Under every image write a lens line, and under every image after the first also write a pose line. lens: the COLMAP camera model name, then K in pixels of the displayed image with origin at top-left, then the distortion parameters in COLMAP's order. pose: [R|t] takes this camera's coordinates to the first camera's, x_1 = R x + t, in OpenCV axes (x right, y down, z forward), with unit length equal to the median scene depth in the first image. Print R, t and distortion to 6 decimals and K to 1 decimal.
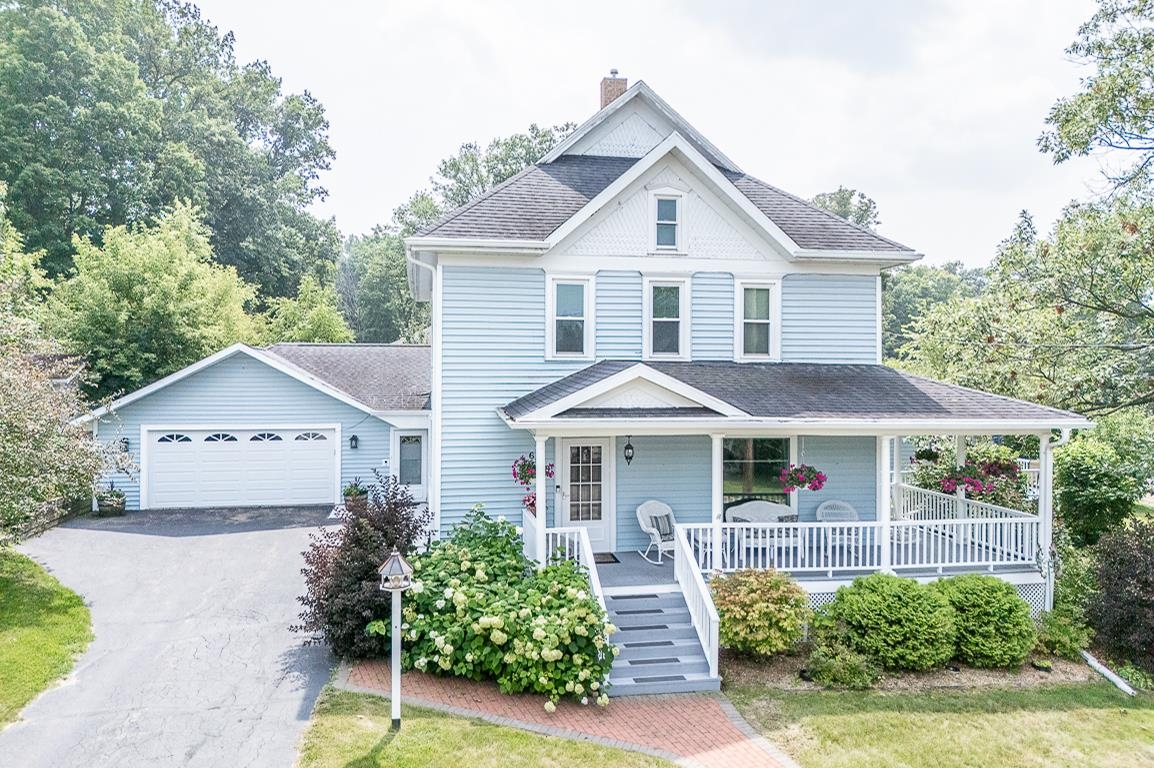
lens RADIAL K [[844.1, 0, 577.9], [0, 844.1, 374.2], [0, 0, 1]] dist [0.071467, -0.074458]
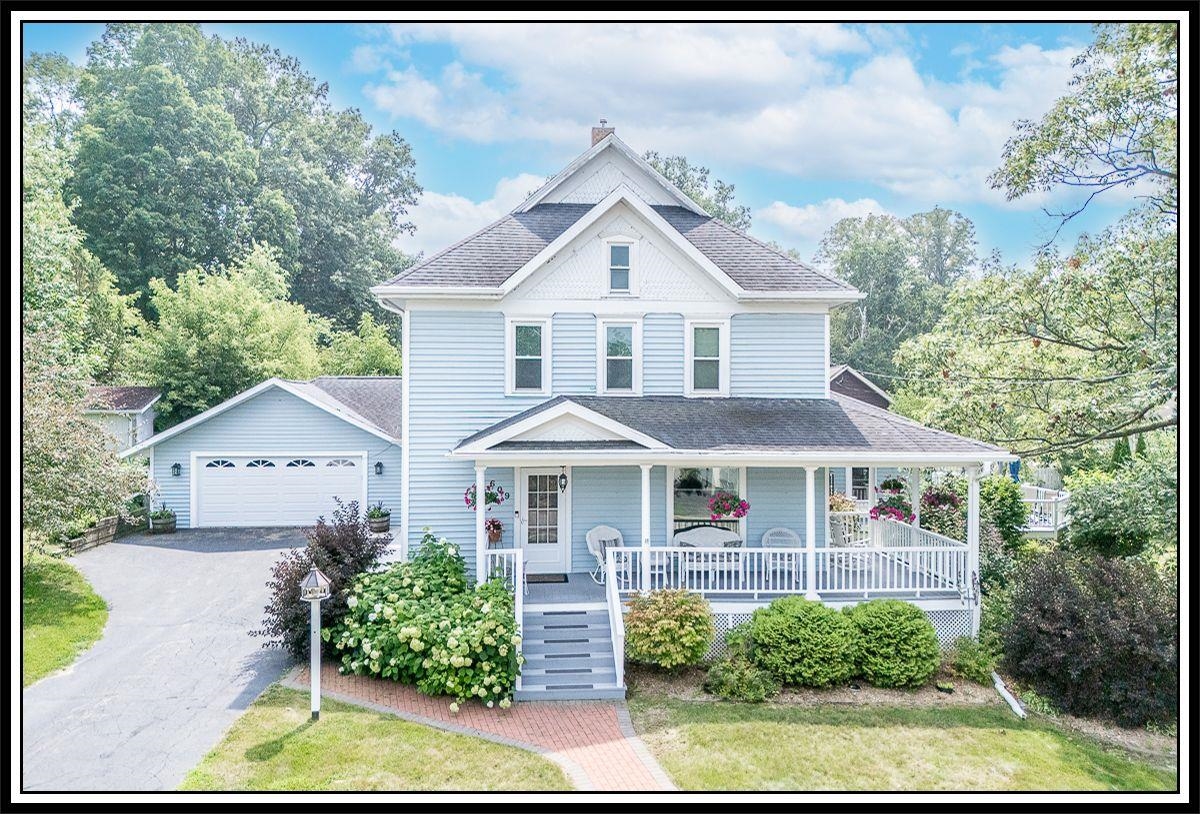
lens RADIAL K [[847.6, 0, 600.9], [0, 847.6, 394.3], [0, 0, 1]] dist [0.052472, -0.052541]
pose [[0.994591, -0.002663, -0.103830, 0.203541], [0.002211, 0.999988, -0.004465, -0.013893], [0.103841, 0.004212, 0.994585, -0.079564]]
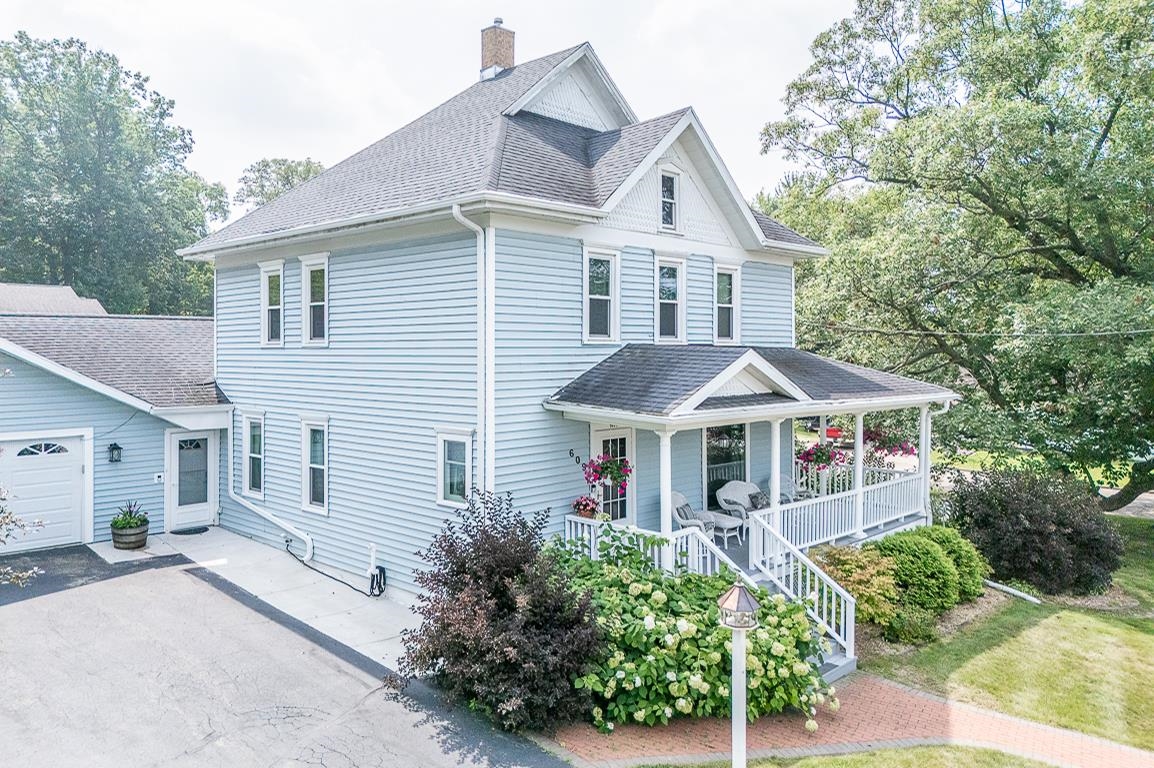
lens RADIAL K [[851.2, 0, 573.8], [0, 851.2, 352.0], [0, 0, 1]] dist [0.075194, -0.083267]
pose [[0.815162, -0.004253, 0.579217, -0.574112], [0.001118, 0.999983, 0.005769, -0.013502], [-0.579232, -0.004055, 0.815153, 0.285136]]
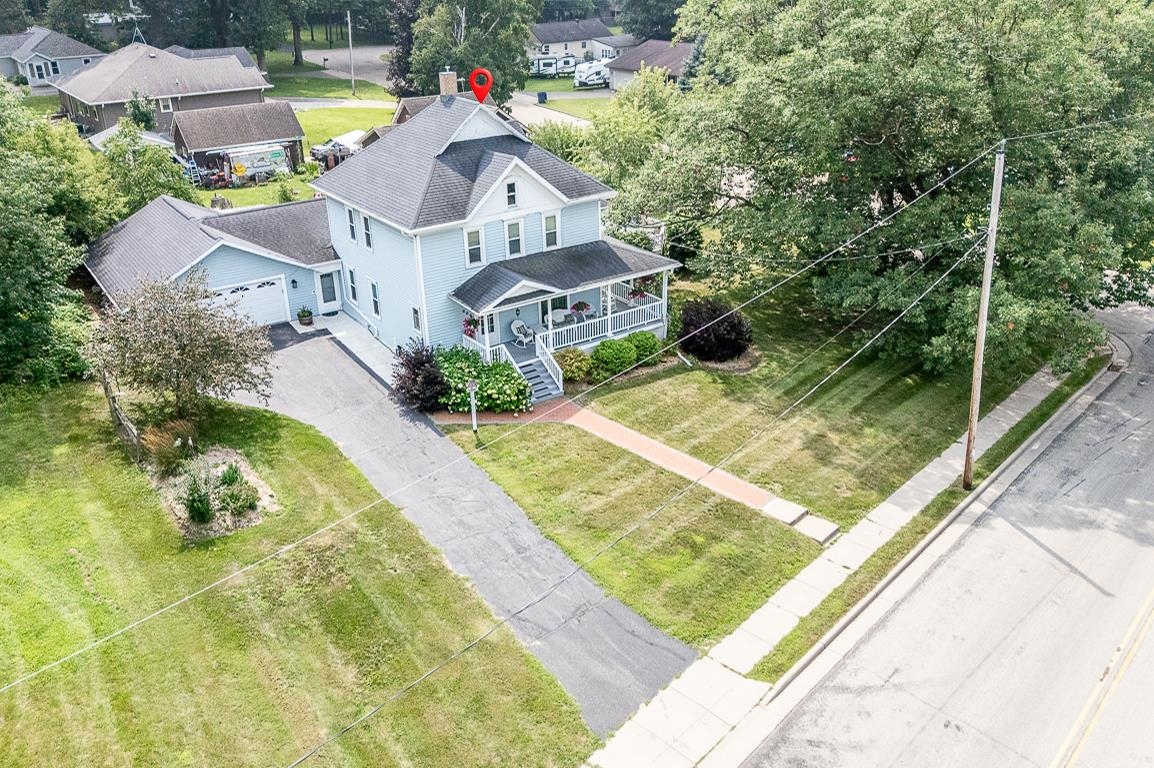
lens RADIAL K [[951.0, 0, 592.3], [0, 951.0, 344.7], [0, 0, 1]] dist [0.075343, -0.132514]
pose [[0.904465, -0.183158, 0.385222, -0.738788], [0.023246, 0.922940, 0.384242, -0.784474], [-0.425914, -0.338578, 0.839025, -1.283226]]
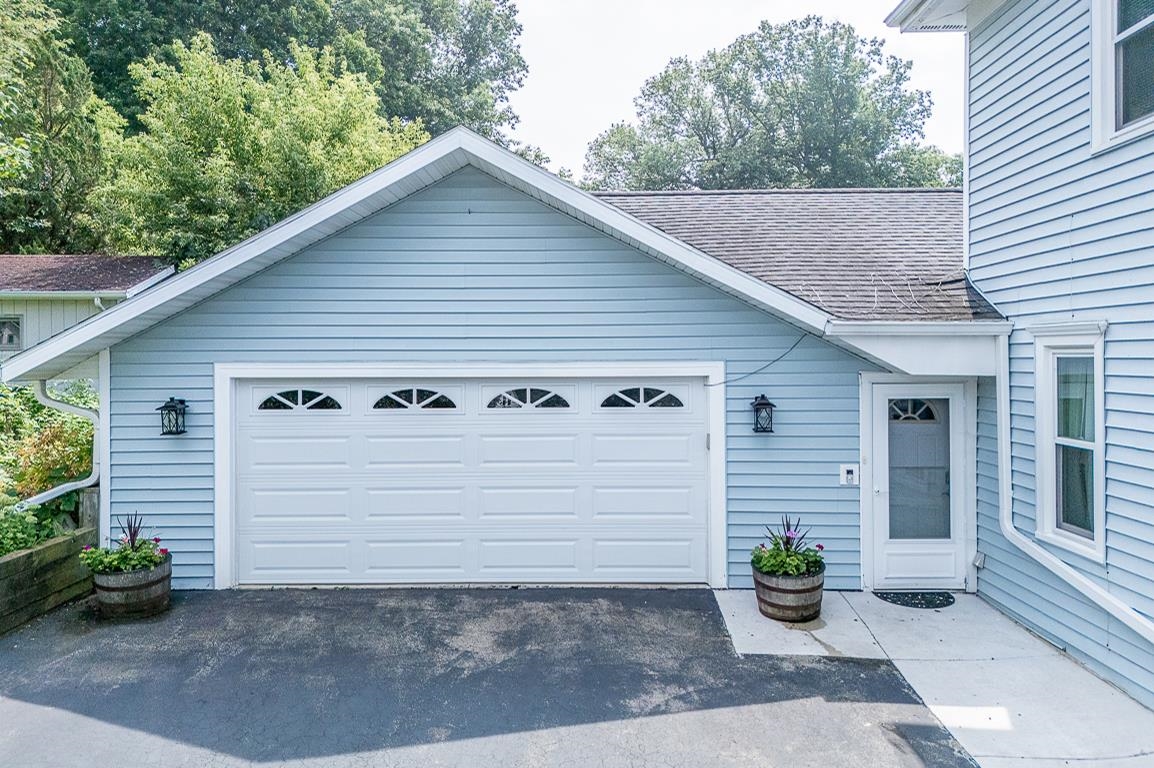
lens RADIAL K [[851.2, 0, 573.8], [0, 851.2, 352.0], [0, 0, 1]] dist [0.075194, -0.083267]
pose [[0.981144, -0.008430, -0.193092, -0.422477], [0.008181, 0.999964, -0.002086, 0.083815], [0.193103, 0.000467, 0.981178, 0.983842]]
